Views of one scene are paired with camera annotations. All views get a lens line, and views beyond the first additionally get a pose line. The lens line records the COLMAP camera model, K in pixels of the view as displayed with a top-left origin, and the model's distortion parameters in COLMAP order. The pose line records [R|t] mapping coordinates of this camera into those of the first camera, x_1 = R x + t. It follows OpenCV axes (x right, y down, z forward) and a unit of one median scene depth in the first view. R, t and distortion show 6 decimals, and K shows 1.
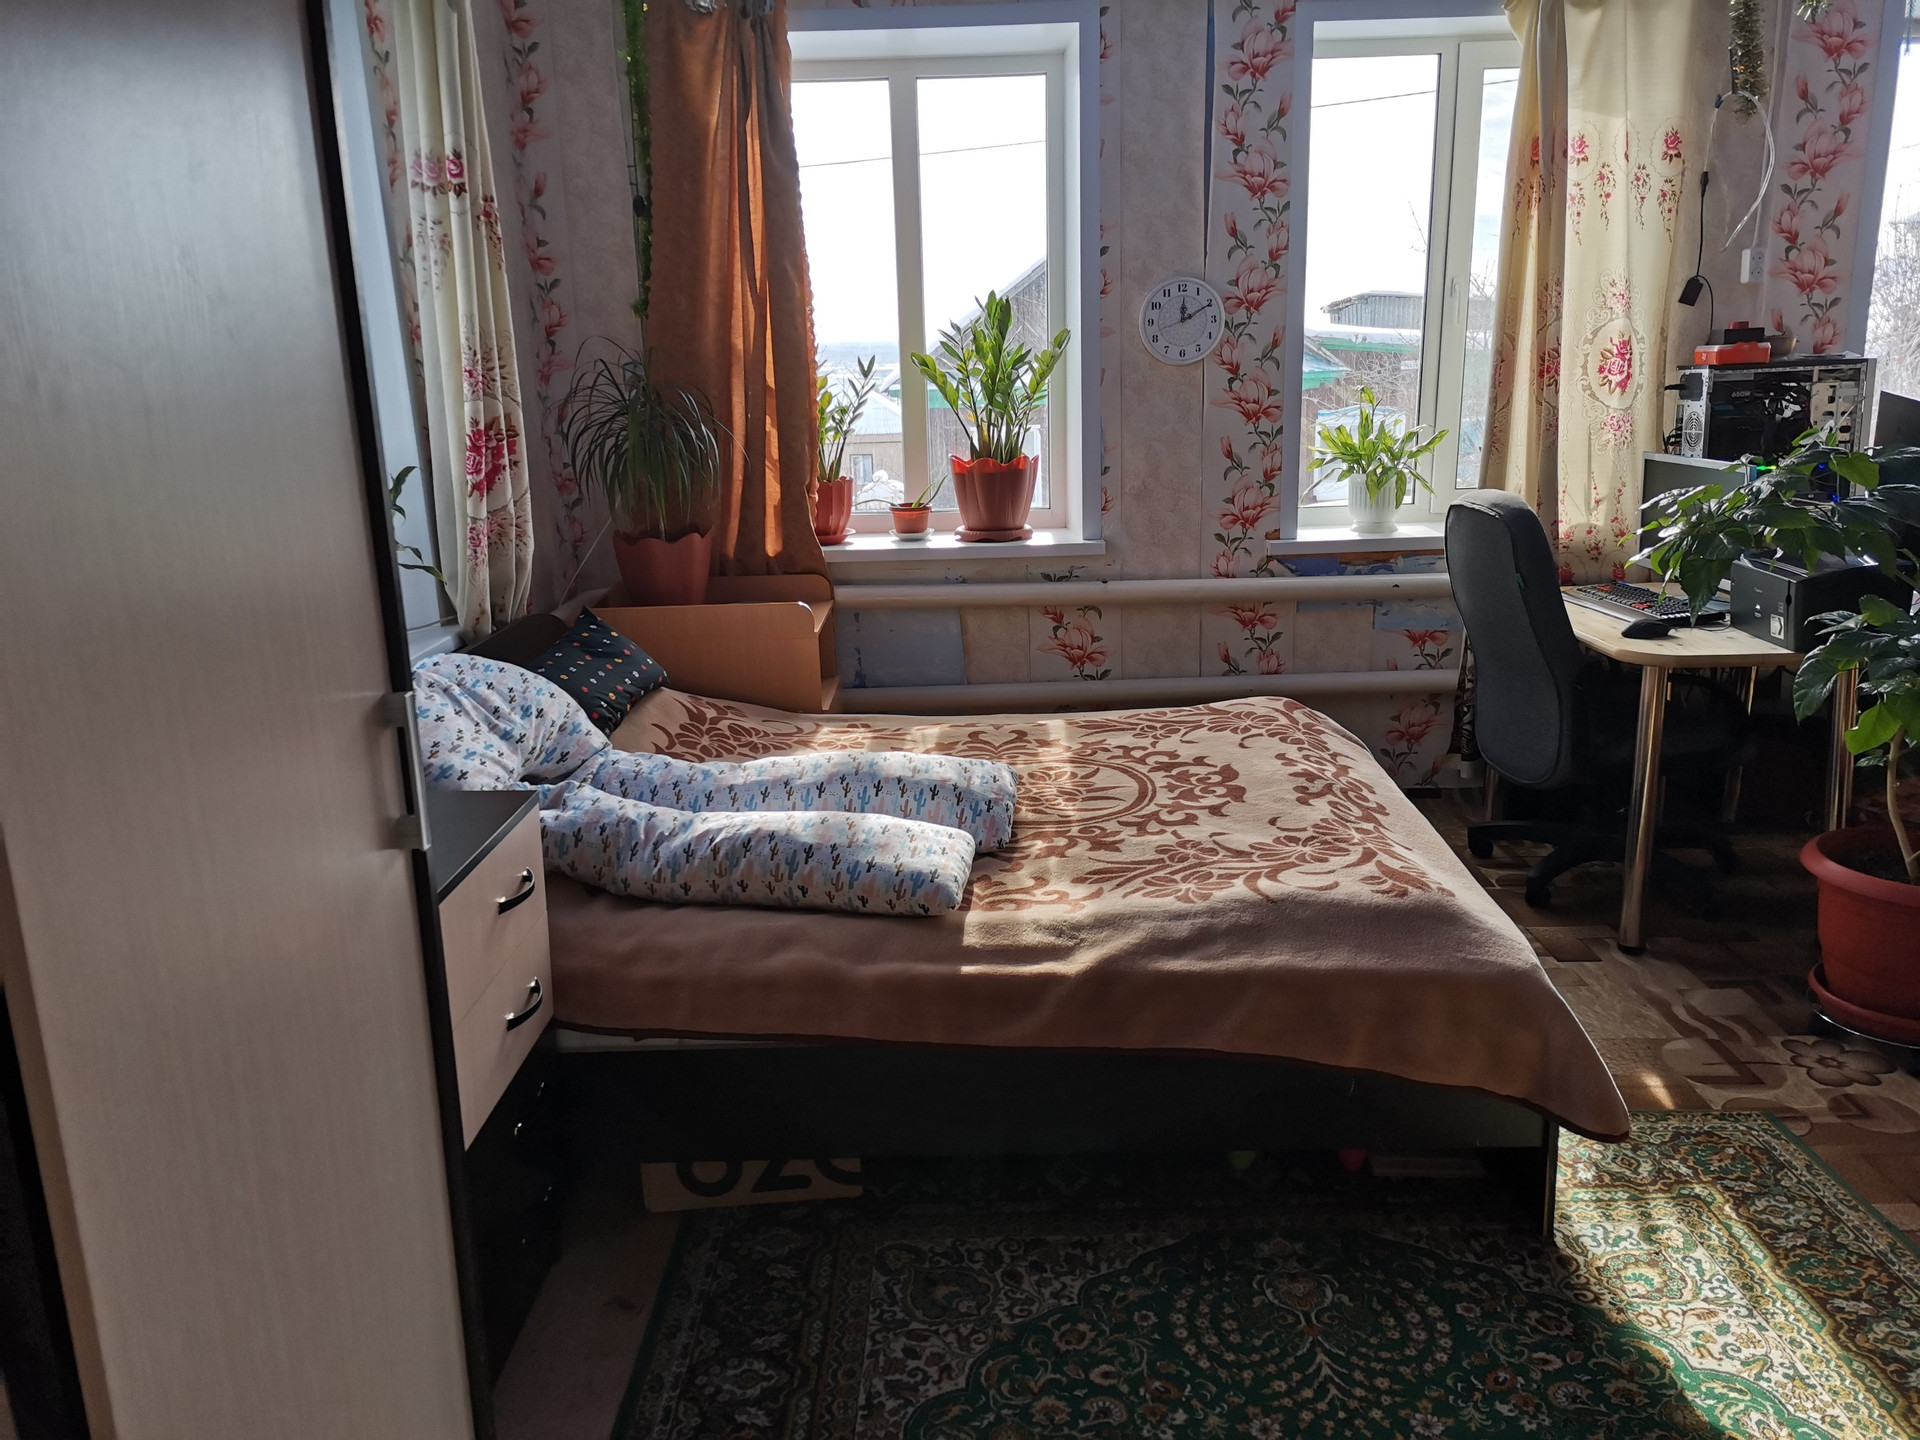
lens RADIAL K [[1427.7, 0, 953.0], [0, 1427.7, 715.6], [0, 0, 1]] dist [0.096215, -0.125002]
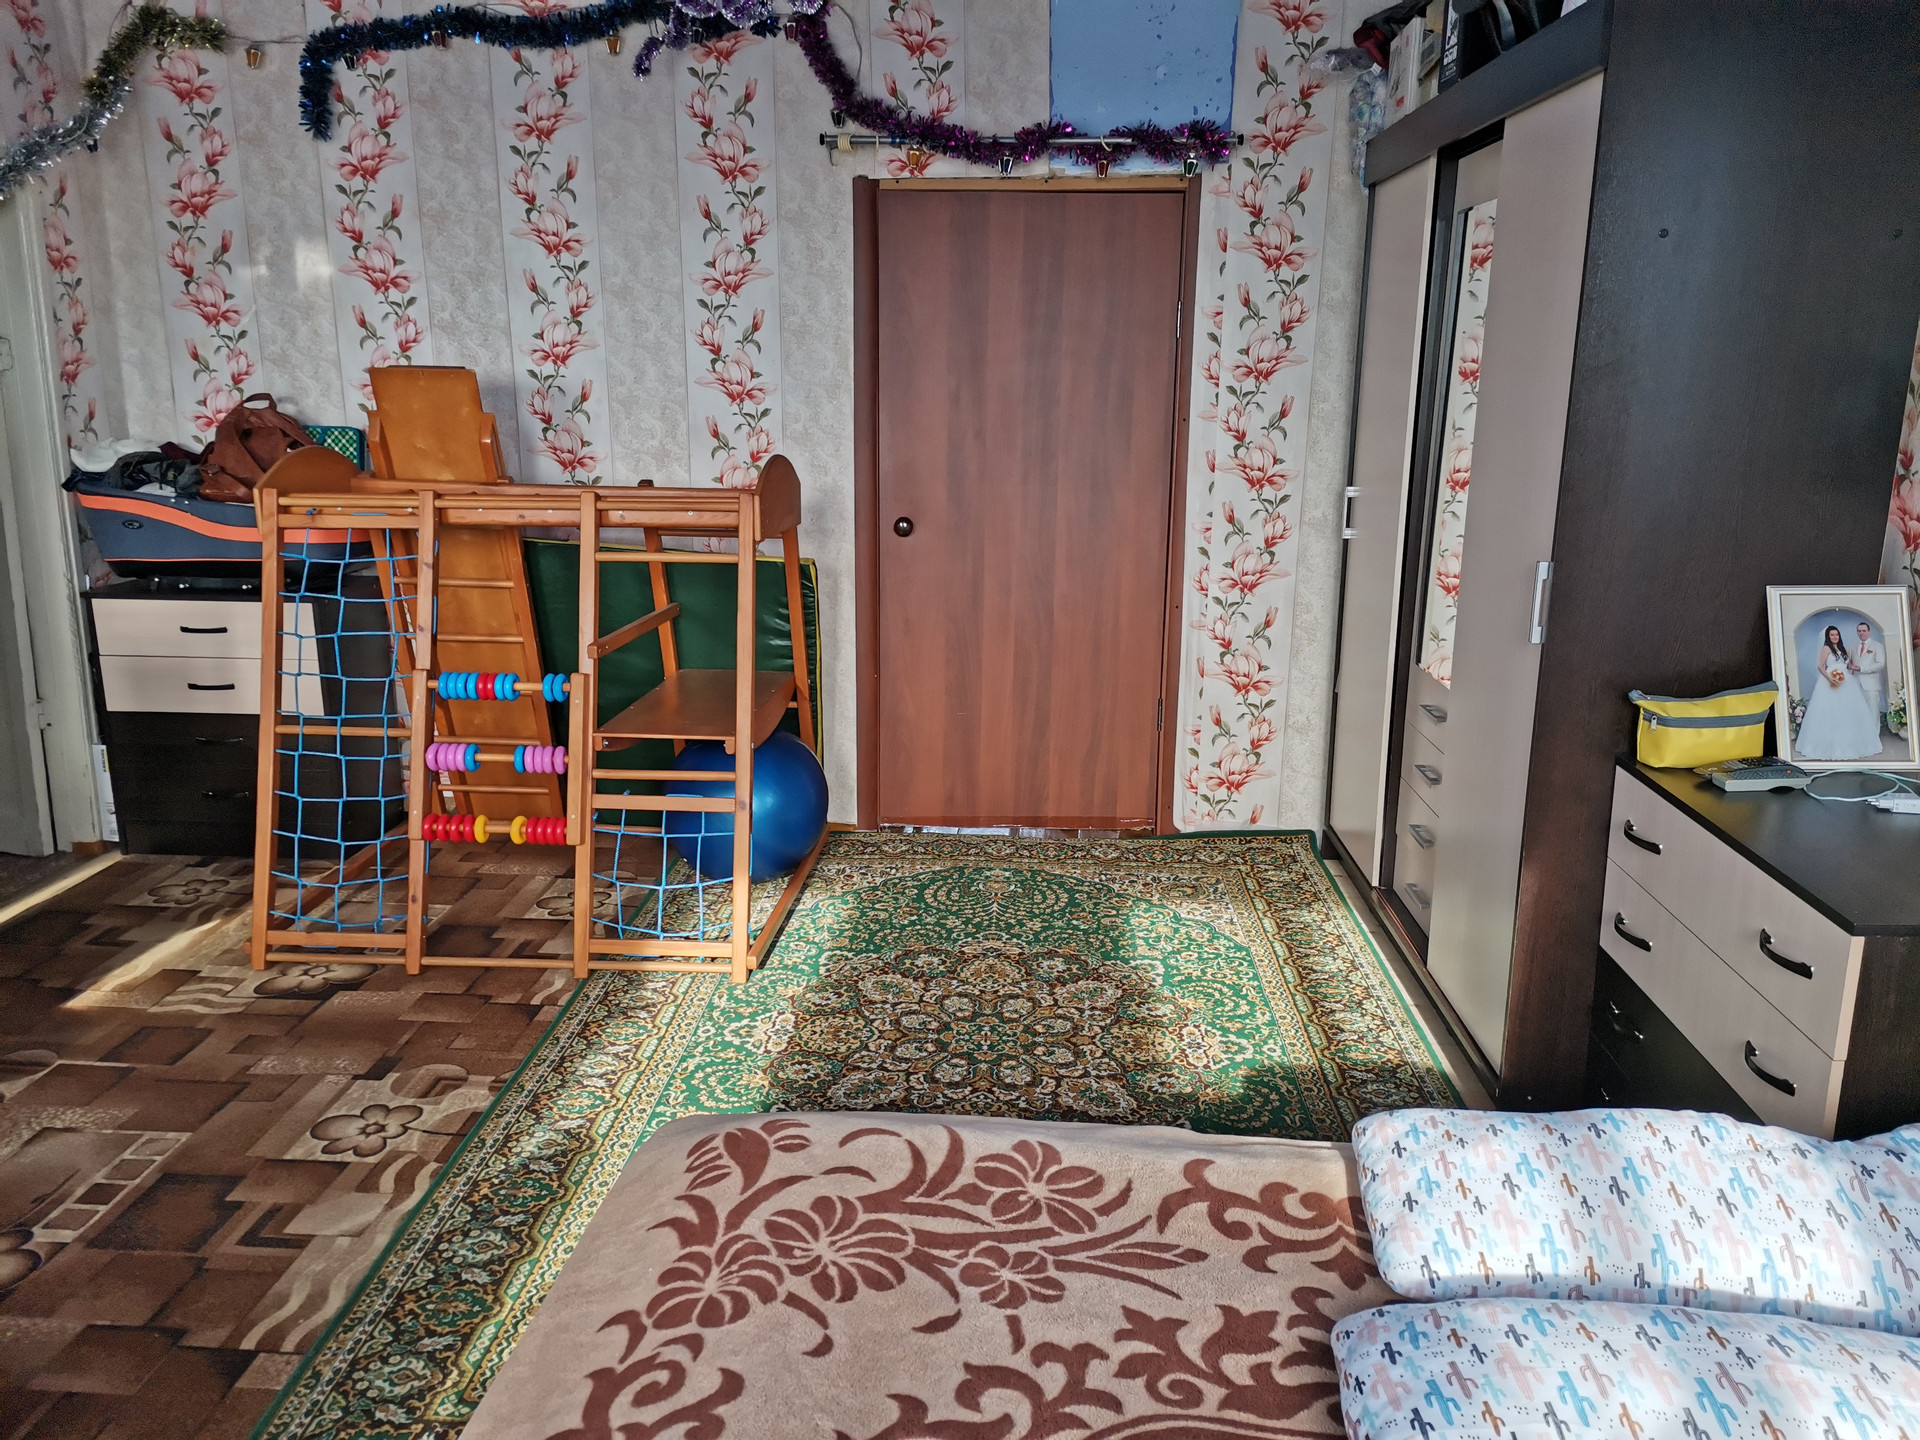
lens RADIAL K [[1427.7, 0, 953.0], [0, 1427.7, 715.6], [0, 0, 1]] dist [0.096215, -0.125002]
pose [[-0.998145, 0.003894, 0.060750, 0.123959], [0.032228, 0.880427, 0.473085, -0.318325], [-0.051643, 0.474165, -0.878920, 1.159268]]
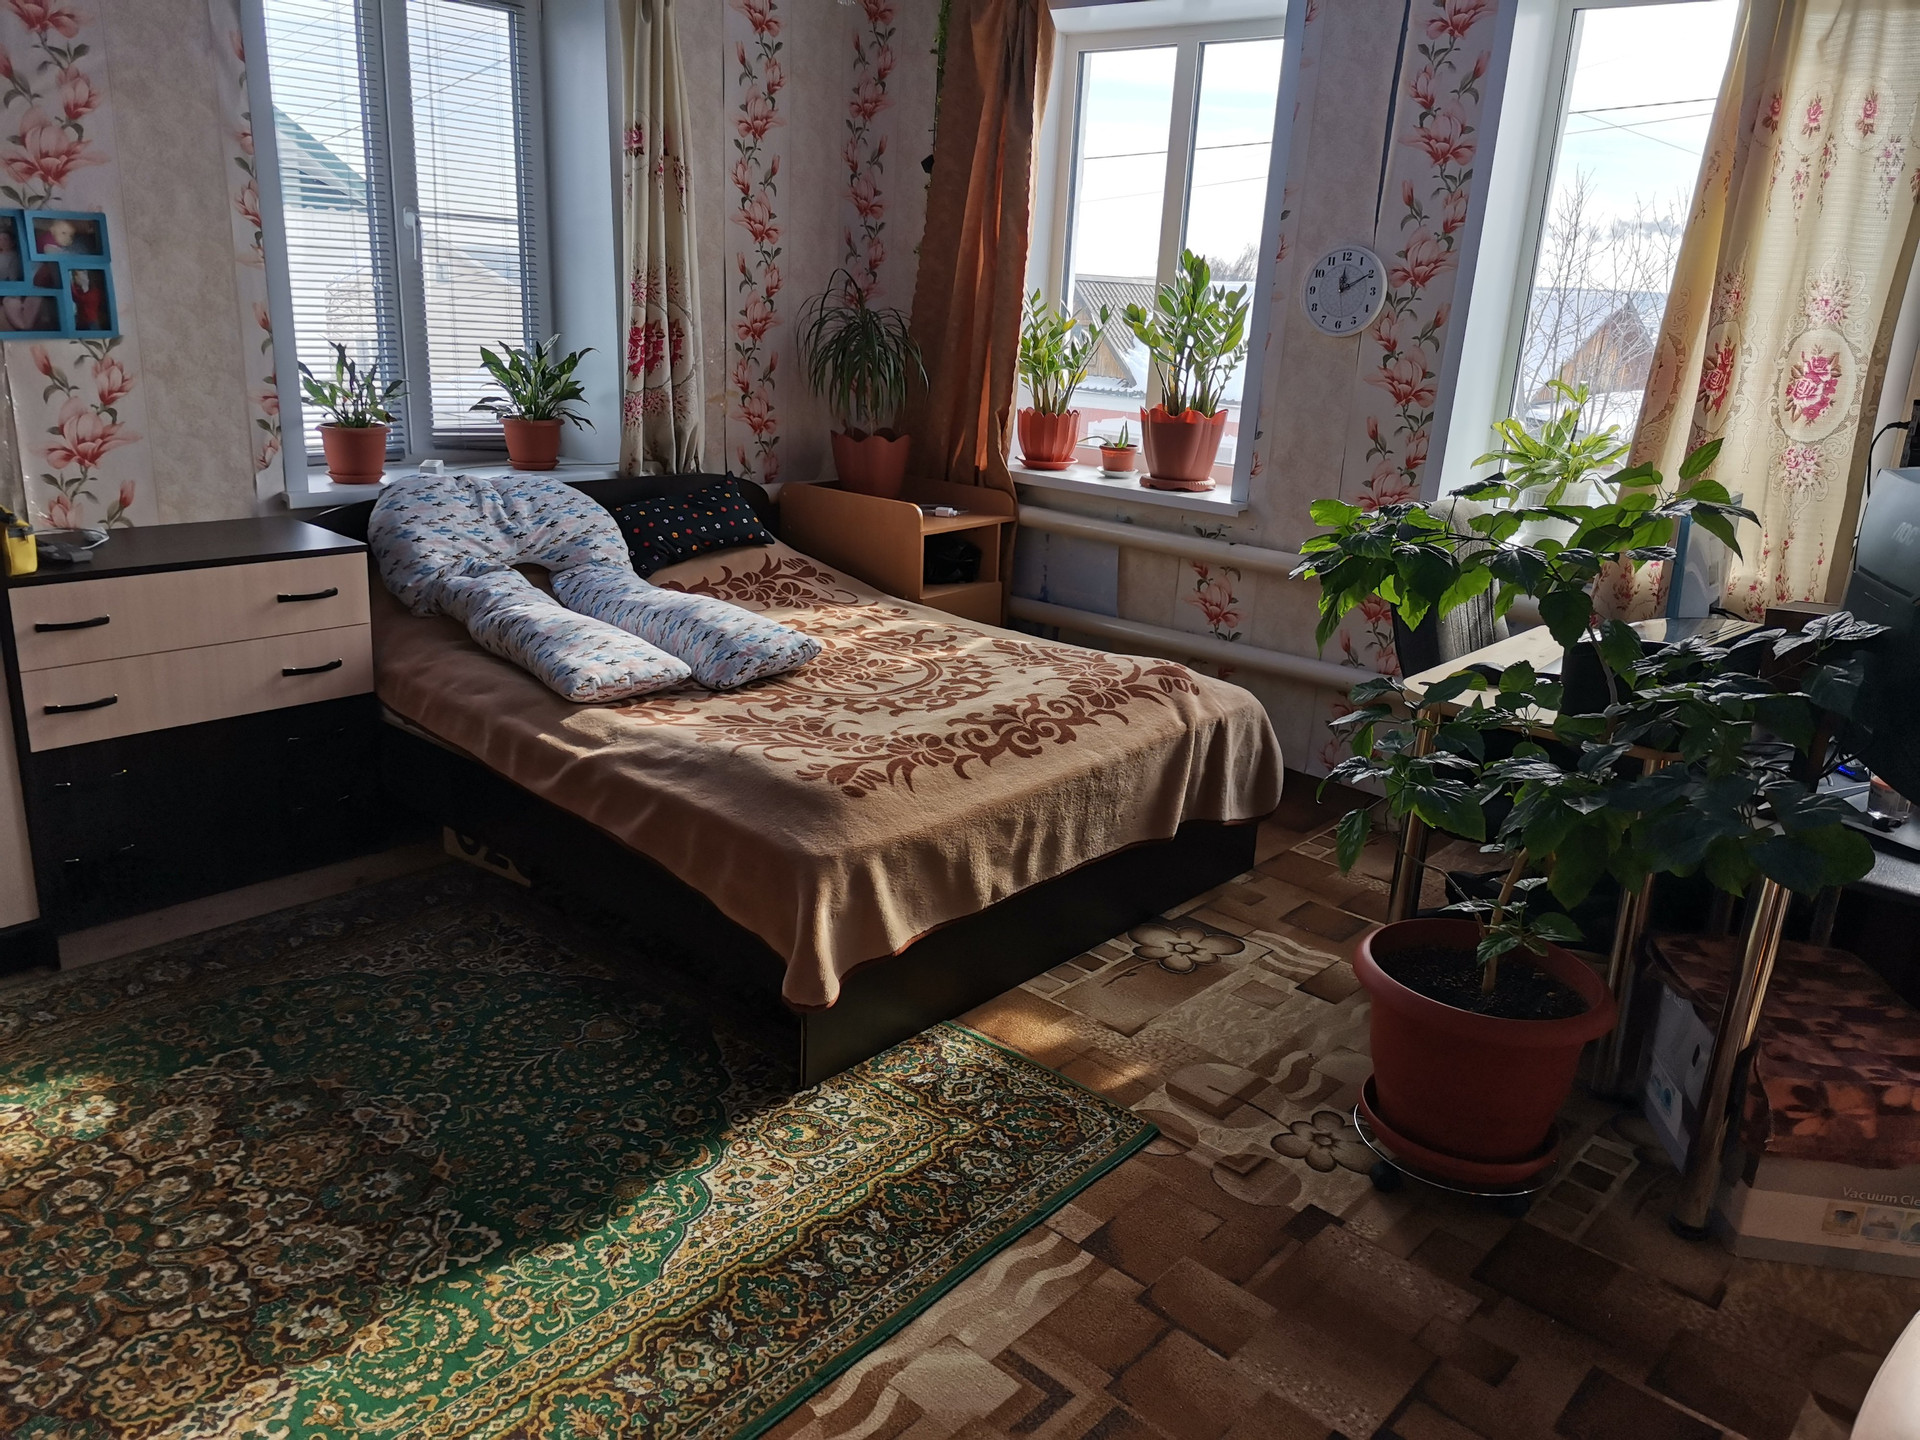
lens RADIAL K [[1427.7, 0, 953.0], [0, 1427.7, 715.6], [0, 0, 1]] dist [0.096215, -0.125002]
pose [[0.755904, 0.251684, -0.604372, 0.807524], [-0.228473, 0.966525, 0.116742, -0.065897], [0.613523, 0.049837, 0.788103, 0.108439]]
